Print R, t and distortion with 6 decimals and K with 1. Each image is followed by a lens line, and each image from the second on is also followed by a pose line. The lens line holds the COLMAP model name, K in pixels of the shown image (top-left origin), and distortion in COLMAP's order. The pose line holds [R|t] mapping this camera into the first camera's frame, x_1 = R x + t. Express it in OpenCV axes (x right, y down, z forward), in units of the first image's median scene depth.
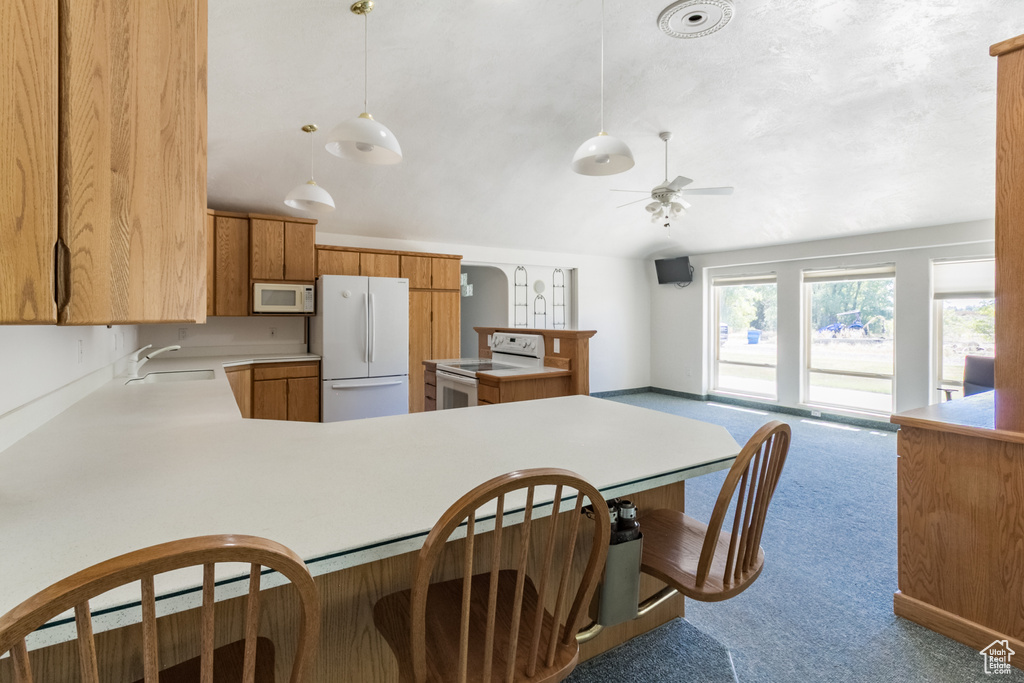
lens RADIAL K [[484.1, 0, 497.0], [0, 484.1, 311.0], [0, 0, 1]] dist [0.007761, 0.000113]
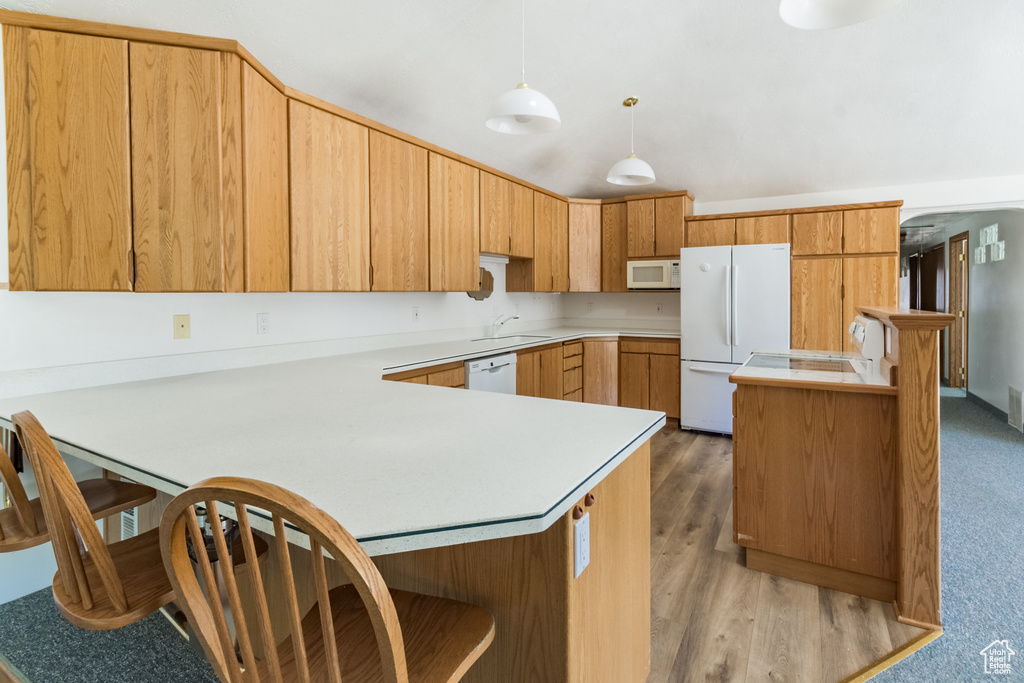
lens RADIAL K [[484.1, 0, 522.4], [0, 484.1, 297.9], [0, 0, 1]] dist [0.007761, 0.000113]
pose [[0.490492, 0.005854, -0.871426, 0.312468], [0.008831, 0.999893, 0.011687, 0.008223], [0.871401, -0.013428, 0.490388, 0.271590]]
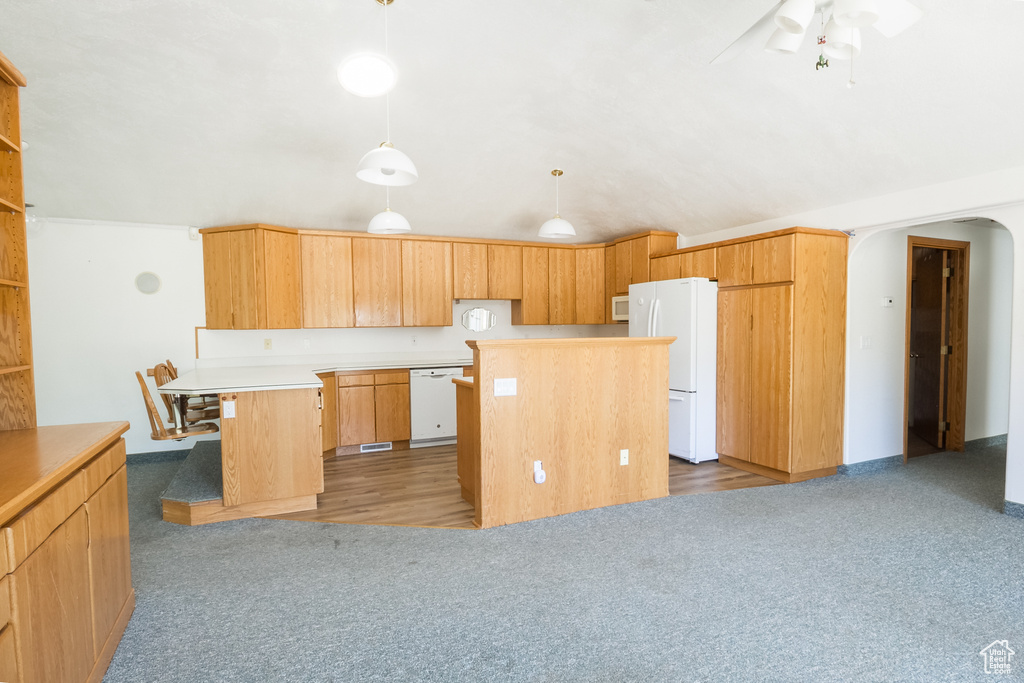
lens RADIAL K [[503.8, 0, 496.9], [0, 503.8, 342.4], [0, 0, 1]] dist [-0.009663, 0.000633]
pose [[-0.106774, 0.033284, -0.993726, 0.783894], [0.021256, 0.999288, 0.031187, 0.010983], [0.994056, -0.017793, -0.107406, 0.832746]]
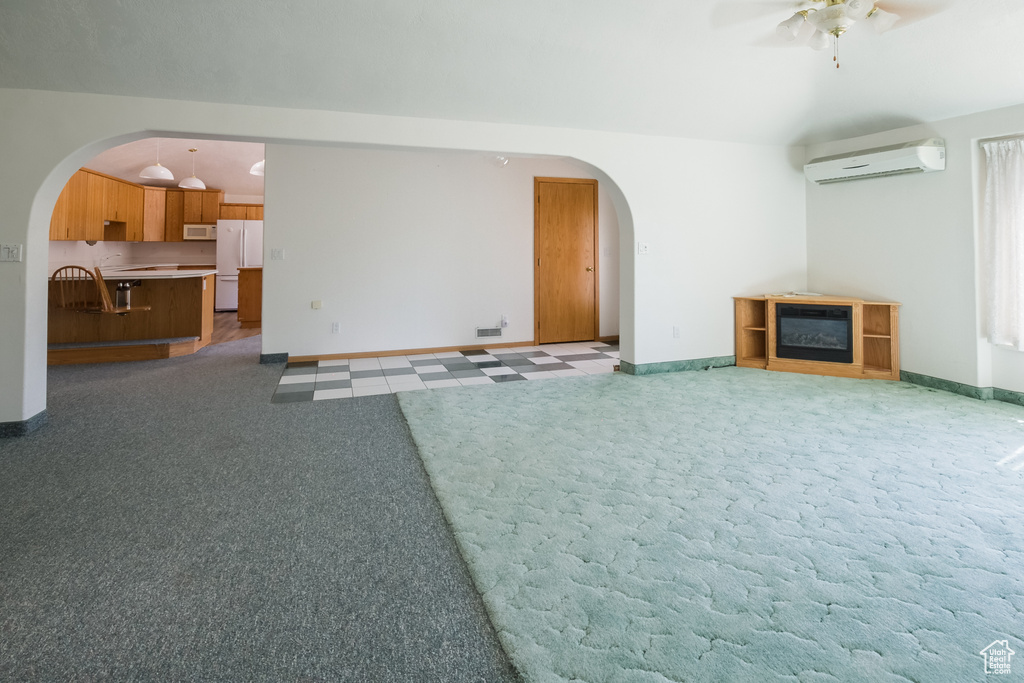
lens RADIAL K [[503.8, 0, 522.1], [0, 503.8, 228.4], [0, 0, 1]] dist [-0.009663, 0.000633]
pose [[0.983758, -0.004921, -0.179430, 1.158967], [0.000680, 0.999719, -0.023692, 0.005223], [0.179496, 0.023186, 0.983485, -0.703487]]
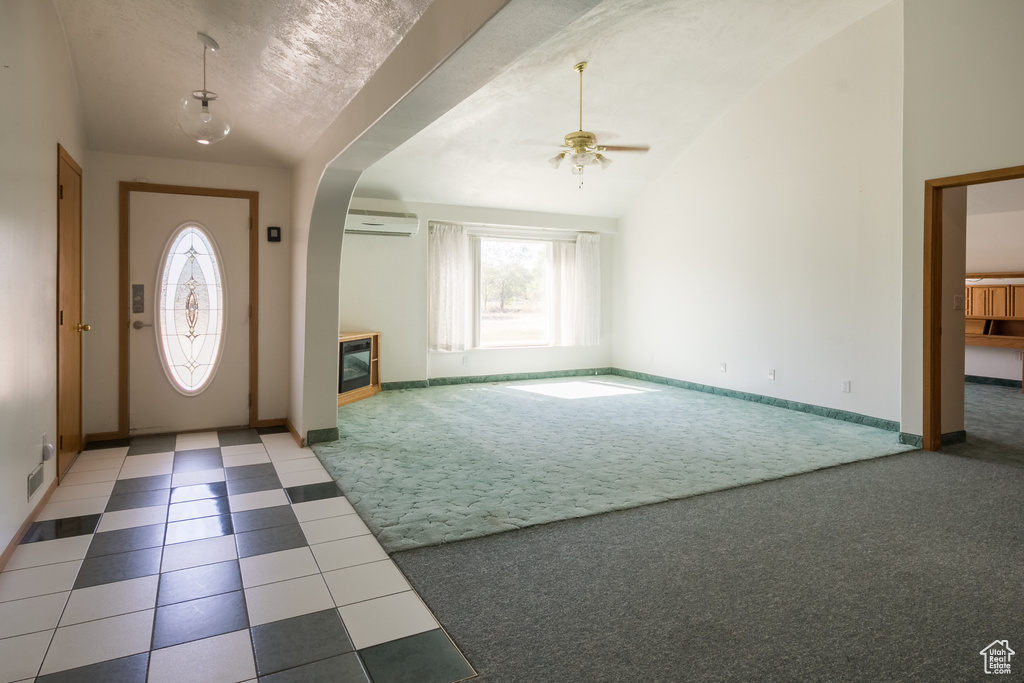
lens RADIAL K [[598.4, 0, 484.3], [0, 598.4, 296.7], [0, 0, 1]] dist [0.005394, 0.005406]
pose [[0.071923, -0.016139, 0.997280, -0.913173], [-0.005429, 0.999848, 0.016572, 0.016063], [-0.997395, -0.006606, 0.071824, 0.866842]]
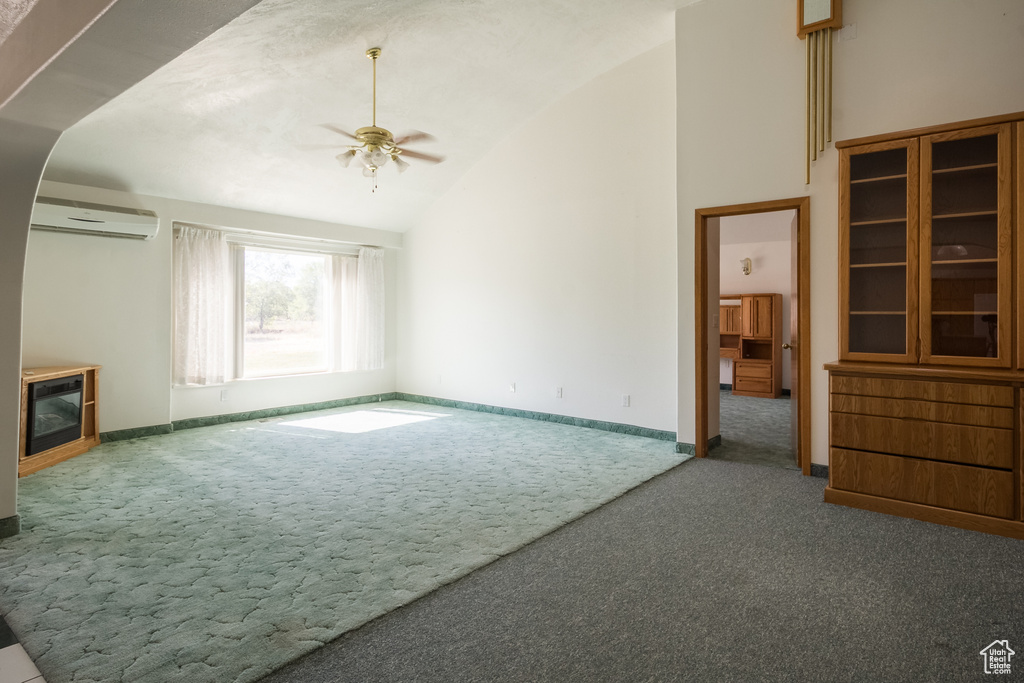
lens RADIAL K [[598.4, 0, 509.7], [0, 598.4, 310.5], [0, 0, 1]] dist [0.005394, 0.005406]
pose [[-0.343275, -0.007215, 0.939207, -0.569151], [-0.008118, 0.999956, 0.004715, 0.017139], [-0.939200, -0.006006, -0.343318, 0.935174]]
